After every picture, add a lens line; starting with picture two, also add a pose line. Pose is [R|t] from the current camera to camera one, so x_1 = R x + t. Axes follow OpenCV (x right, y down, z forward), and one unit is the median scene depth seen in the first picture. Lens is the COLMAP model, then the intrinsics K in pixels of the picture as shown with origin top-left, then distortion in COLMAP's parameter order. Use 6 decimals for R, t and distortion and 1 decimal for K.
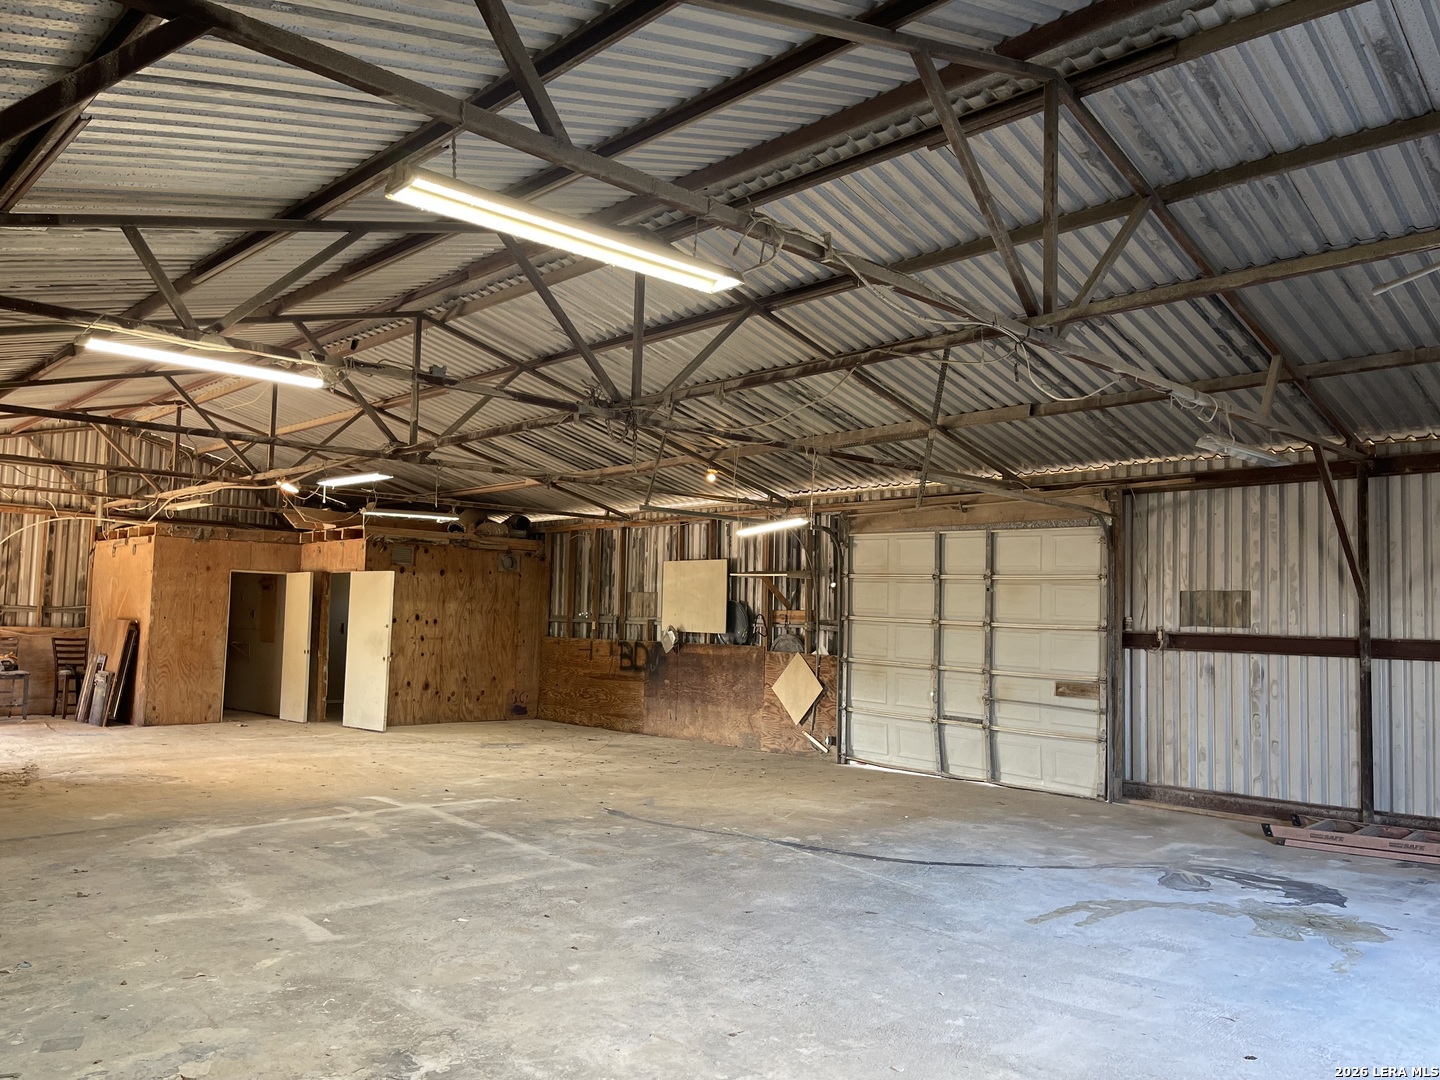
lens RADIAL K [[1093.1, 0, 719.6], [0, 1093.1, 547.7], [0, 0, 1]] dist [0.067429, -0.082438]
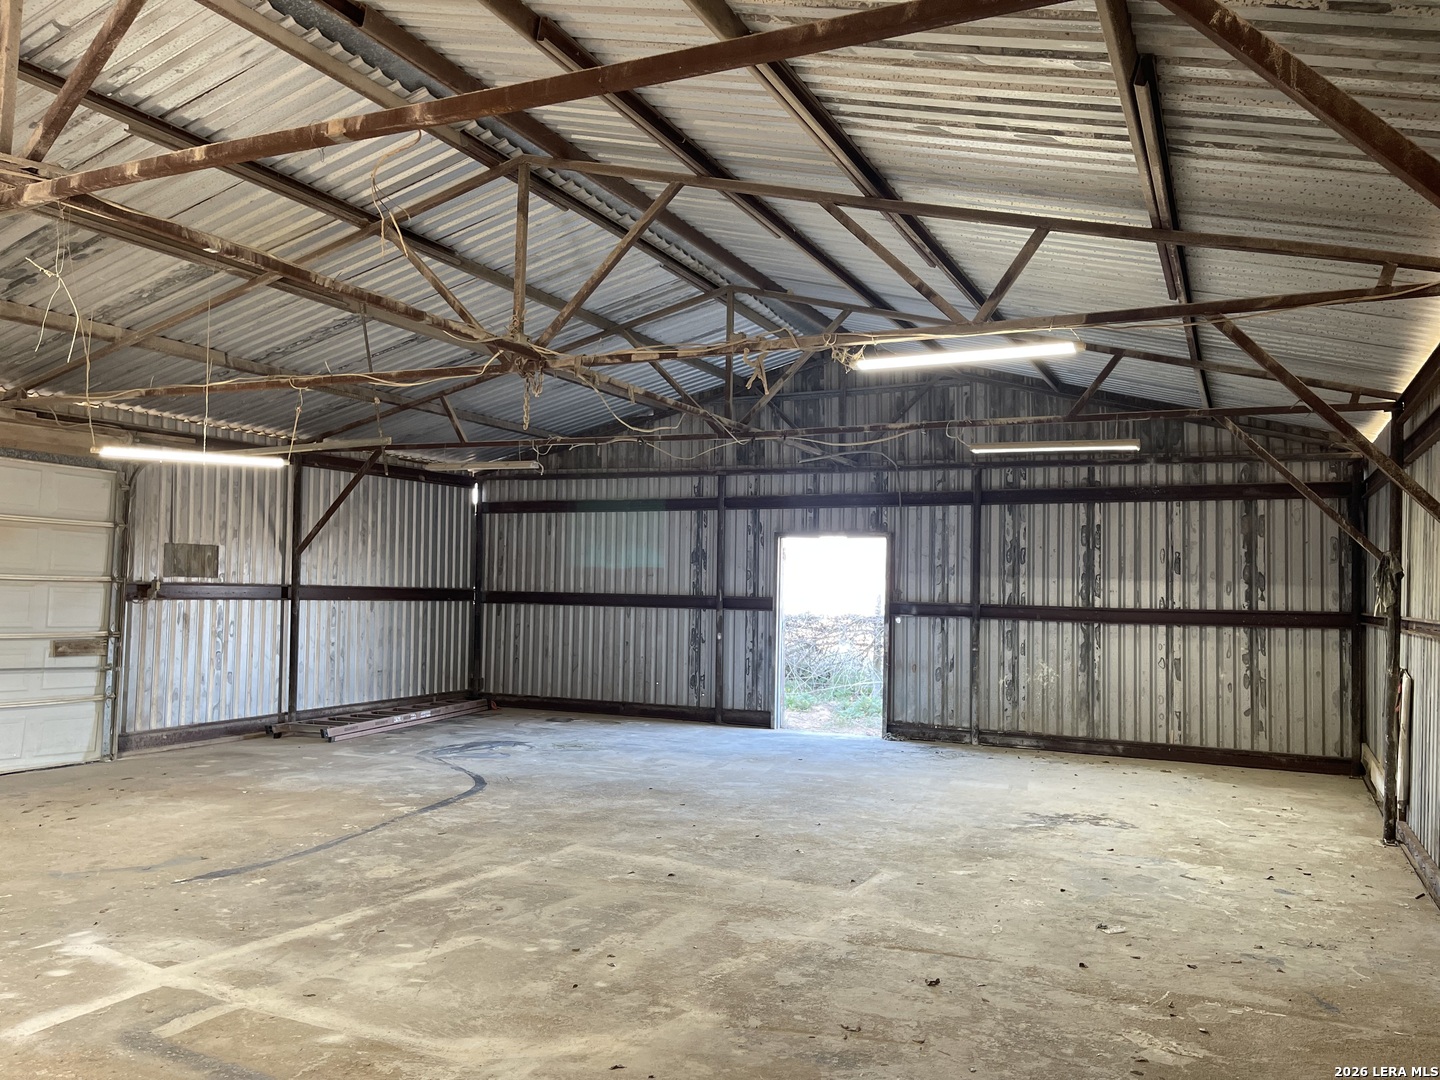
lens RADIAL K [[1093.1, 0, 721.0], [0, 1093.1, 543.3], [0, 0, 1]] dist [0.067429, -0.082438]
pose [[-0.355948, 0.011635, 0.934433, -0.498144], [-0.085429, 0.995330, -0.044935, 0.027391], [-0.930593, -0.095822, -0.353292, 0.581423]]
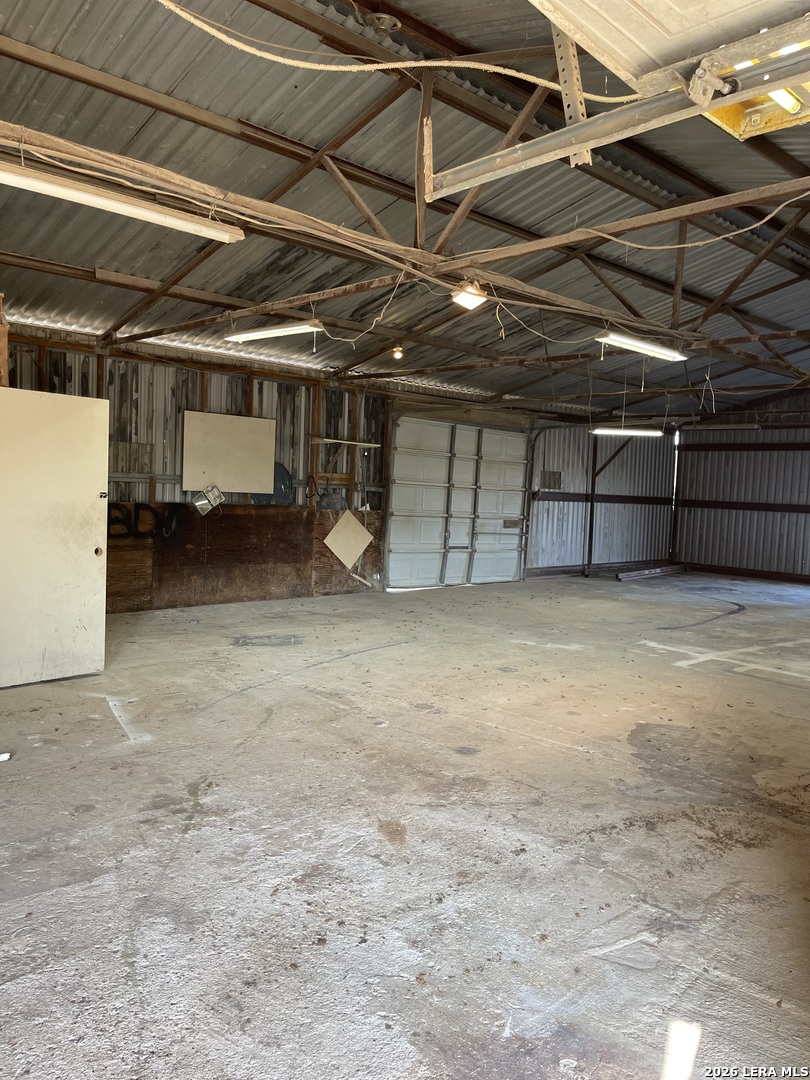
lens RADIAL K [[819.8, 0, 403.0], [0, 819.8, 550.7], [0, 0, 1]] dist [0.067429, -0.082438]
pose [[0.017414, -0.100399, 0.994795, -0.709219], [-0.105177, 0.989242, 0.101680, 0.037929], [-0.994301, -0.106400, 0.006667, 0.808657]]
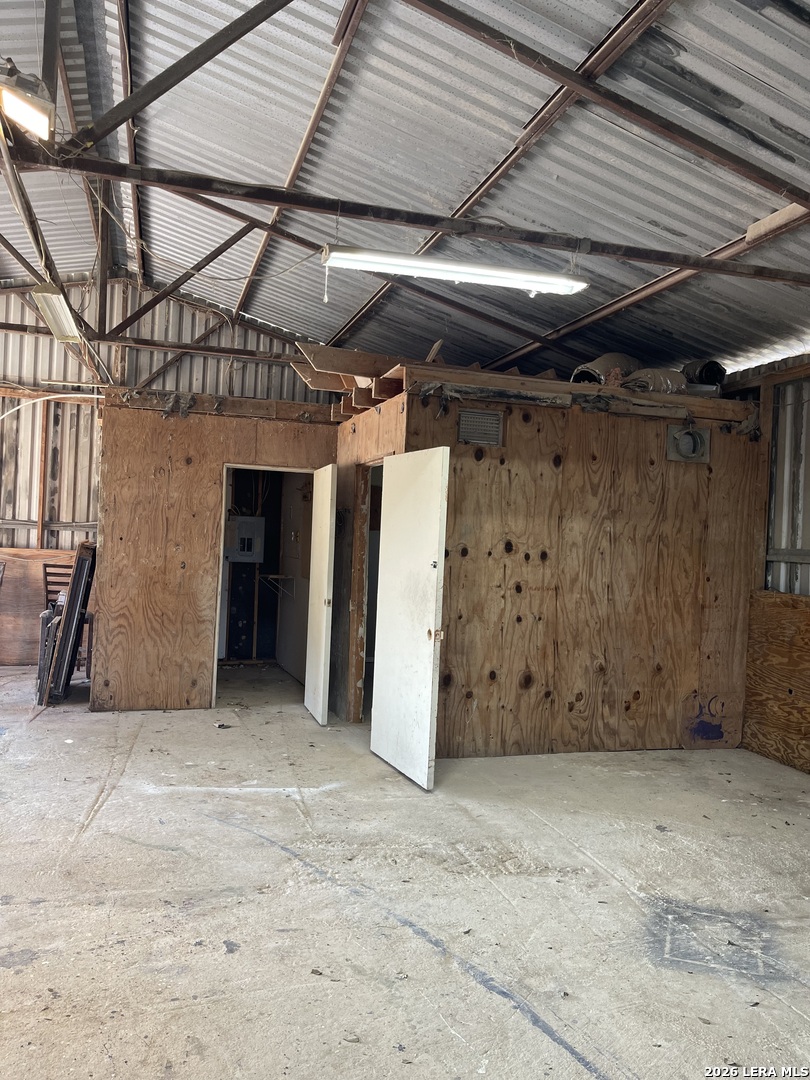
lens RADIAL K [[819.8, 0, 403.7], [0, 819.8, 535.2], [0, 0, 1]] dist [0.067429, -0.082438]
pose [[0.894520, 0.014229, -0.446802, -0.153862], [0.008670, 0.998753, 0.049164, 0.040084], [0.446945, -0.047852, 0.893281, 0.661328]]
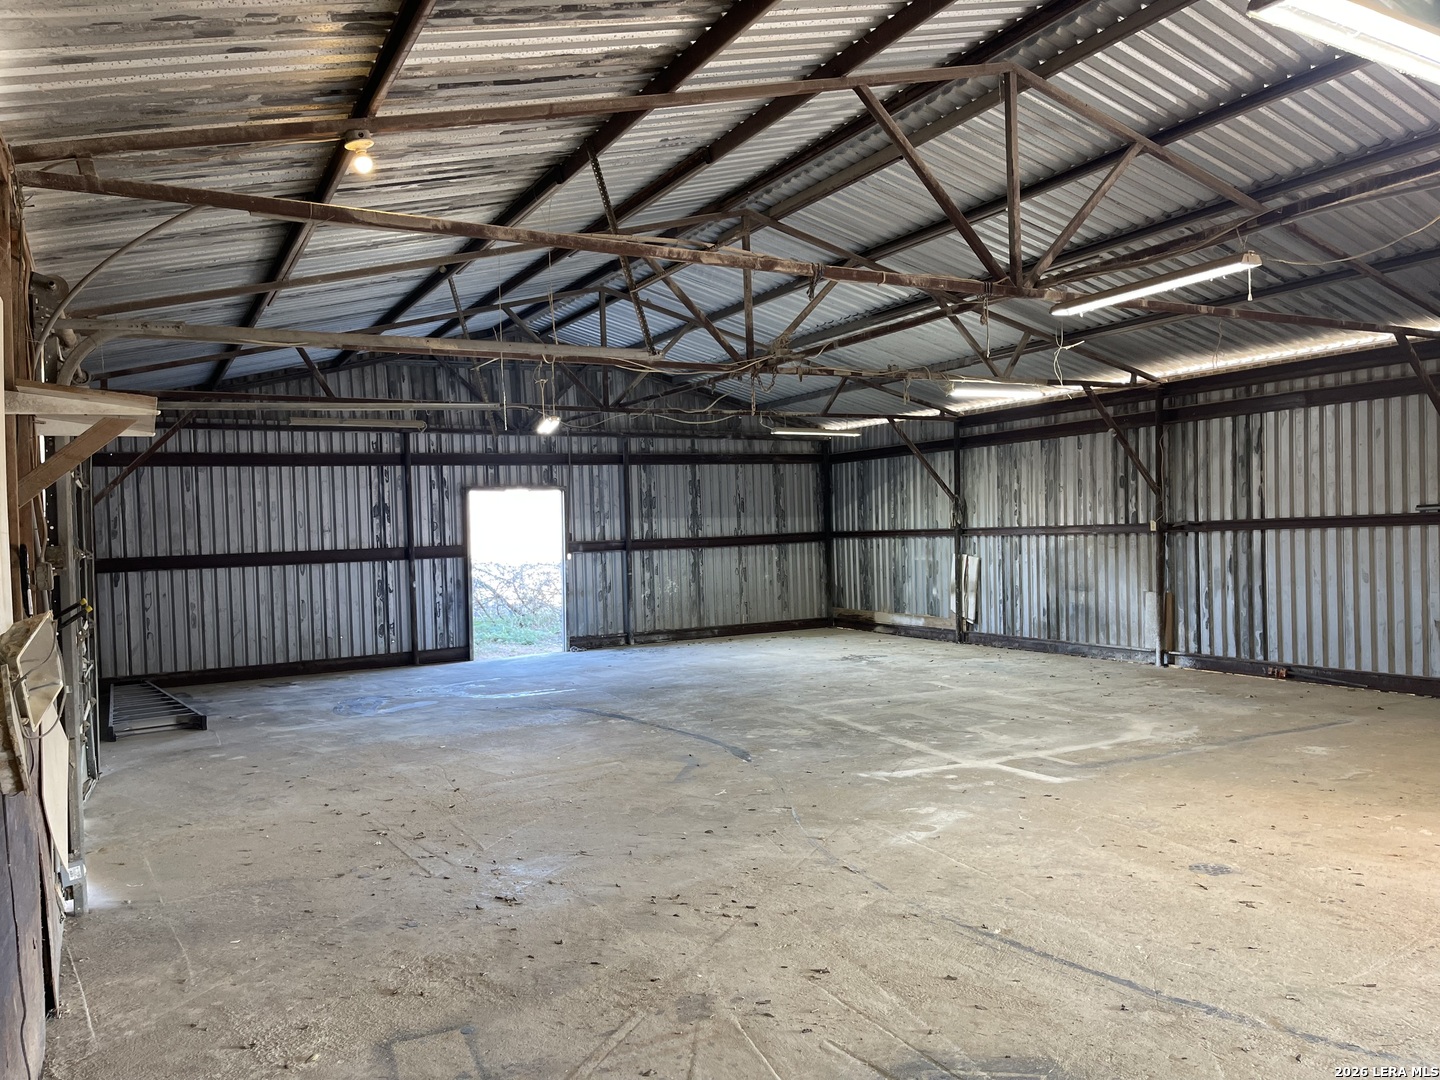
lens RADIAL K [[1093.1, 0, 729.5], [0, 1093.1, 544.7], [0, 0, 1]] dist [0.067429, -0.082438]
pose [[-0.967979, 0.009198, 0.250861, -0.183338], [-0.000636, 0.999235, -0.039093, 0.064591], [-0.251028, -0.038001, -0.967234, 1.104977]]
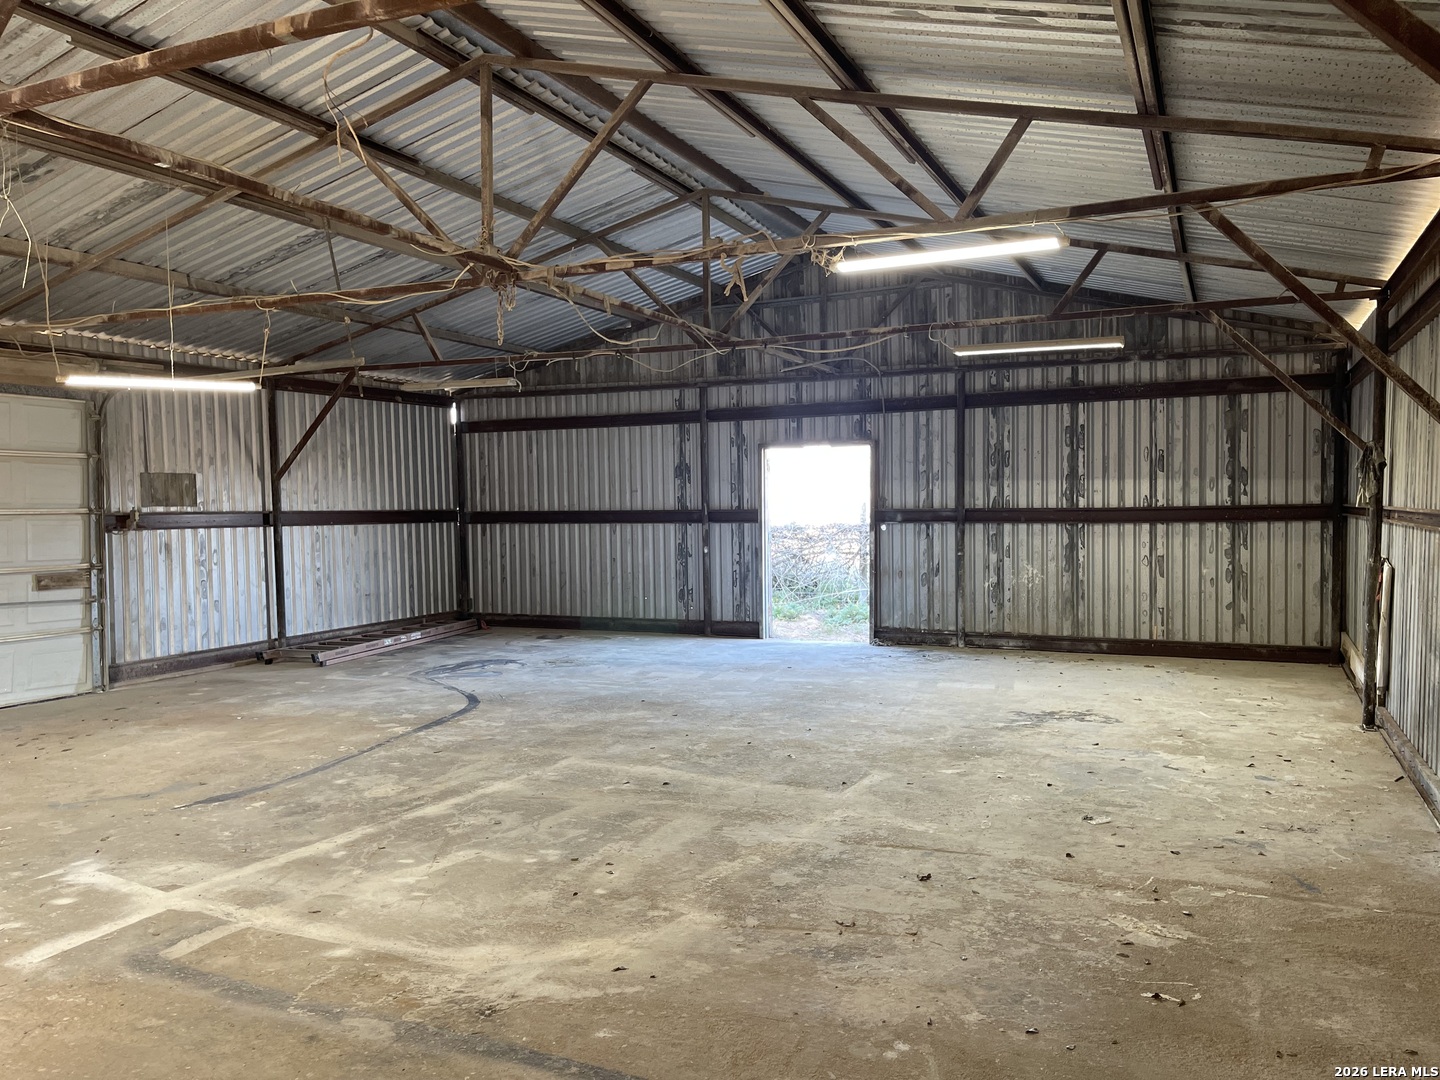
lens RADIAL K [[1093.1, 0, 720.7], [0, 1093.1, 545.9], [0, 0, 1]] dist [0.067429, -0.082438]
pose [[-0.369058, -0.052688, 0.927912, -0.496063], [-0.053014, 0.997960, 0.035580, 0.027621], [-0.927893, -0.036061, -0.371098, 0.580387]]
